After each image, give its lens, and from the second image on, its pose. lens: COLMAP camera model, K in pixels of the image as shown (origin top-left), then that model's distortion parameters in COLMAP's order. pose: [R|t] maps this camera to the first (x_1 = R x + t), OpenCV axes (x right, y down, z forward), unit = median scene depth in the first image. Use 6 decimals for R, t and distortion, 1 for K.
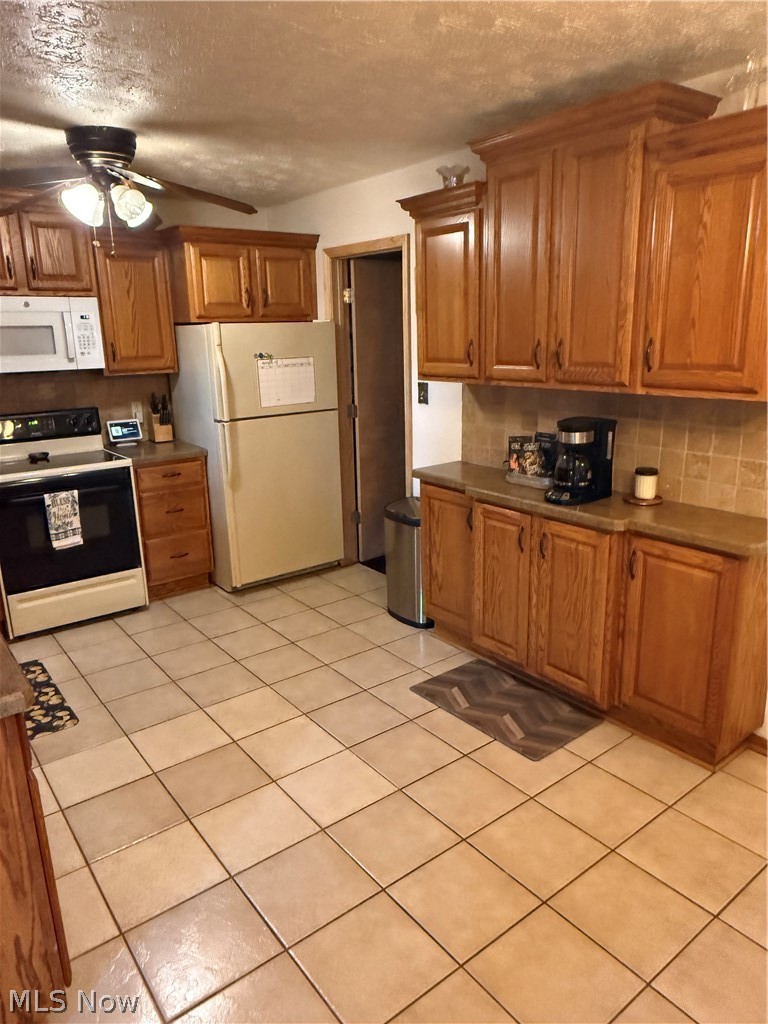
lens RADIAL K [[694.7, 0, 384.0], [0, 694.7, 512.0], [0, 0, 1]] dist [0.005655, 0.000932]
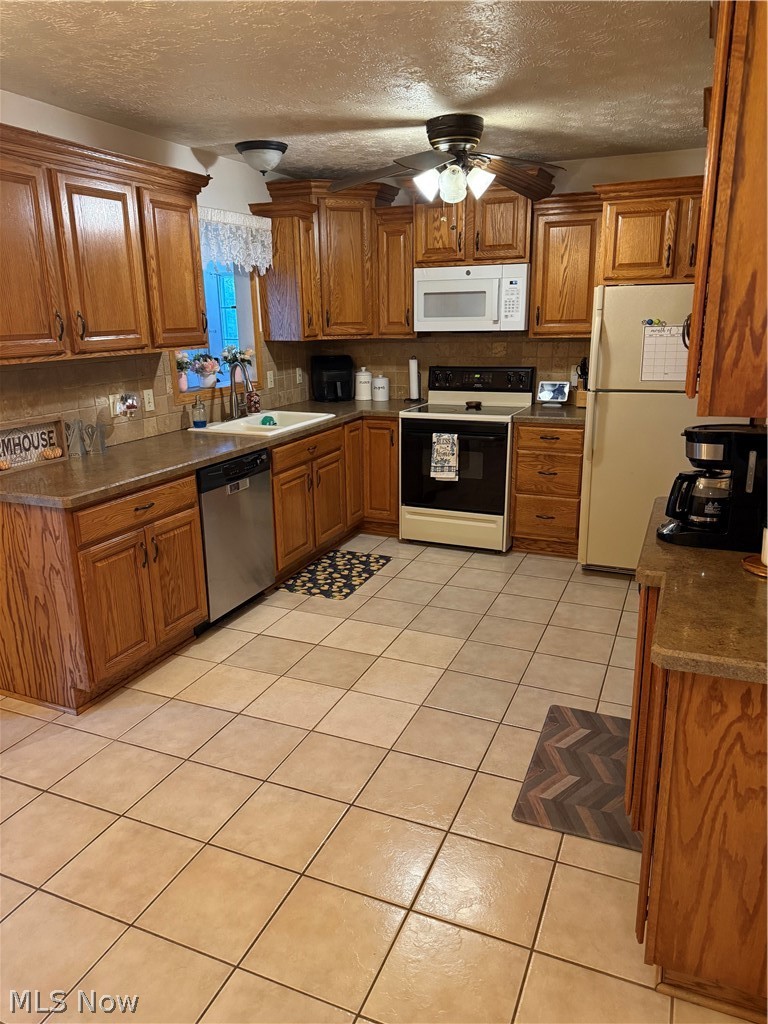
lens RADIAL K [[719.0, 0, 378.9], [0, 719.0, 515.4], [0, 0, 1]] dist [0.171553, -0.312052]
pose [[0.485992, 0.252679, -0.836639, 0.553224], [-0.216882, 0.962217, 0.164622, -0.071979], [0.846625, 0.101447, 0.522432, 0.258771]]
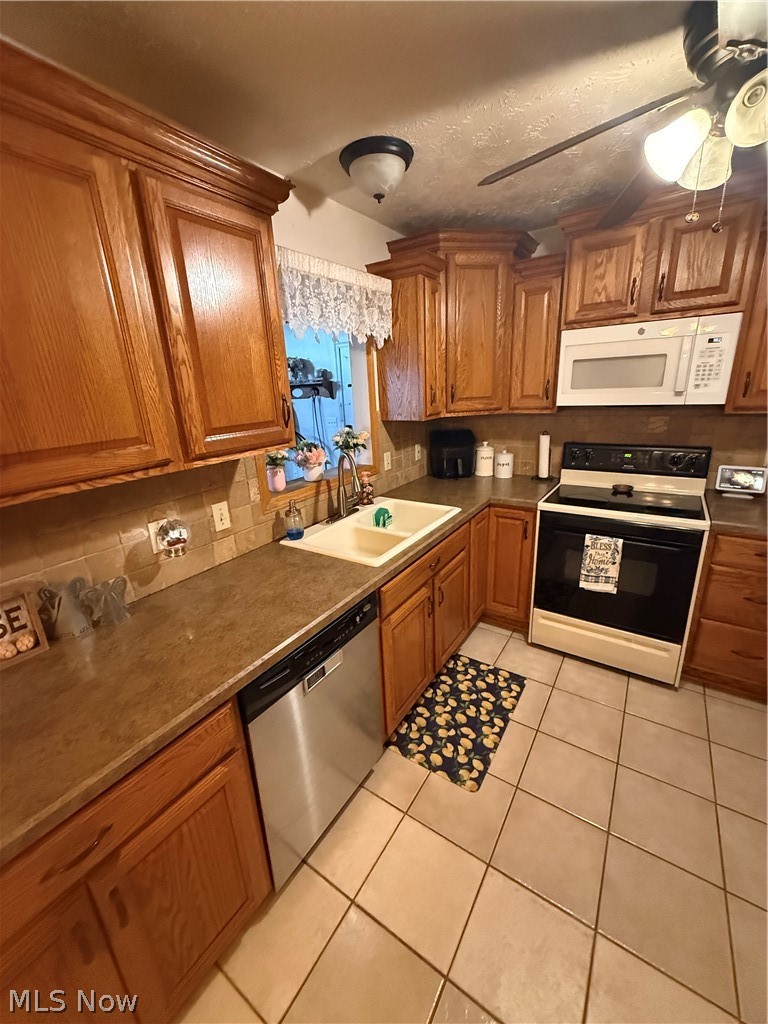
lens RADIAL K [[406.6, 0, 382.0], [0, 406.6, 508.2], [0, 0, 1]] dist [0.000558, 0.000180]
pose [[0.320560, 0.283240, -0.903890, -0.072792], [-0.200132, 0.952957, 0.227639, -0.128511], [0.925845, 0.107925, 0.362166, 0.508921]]
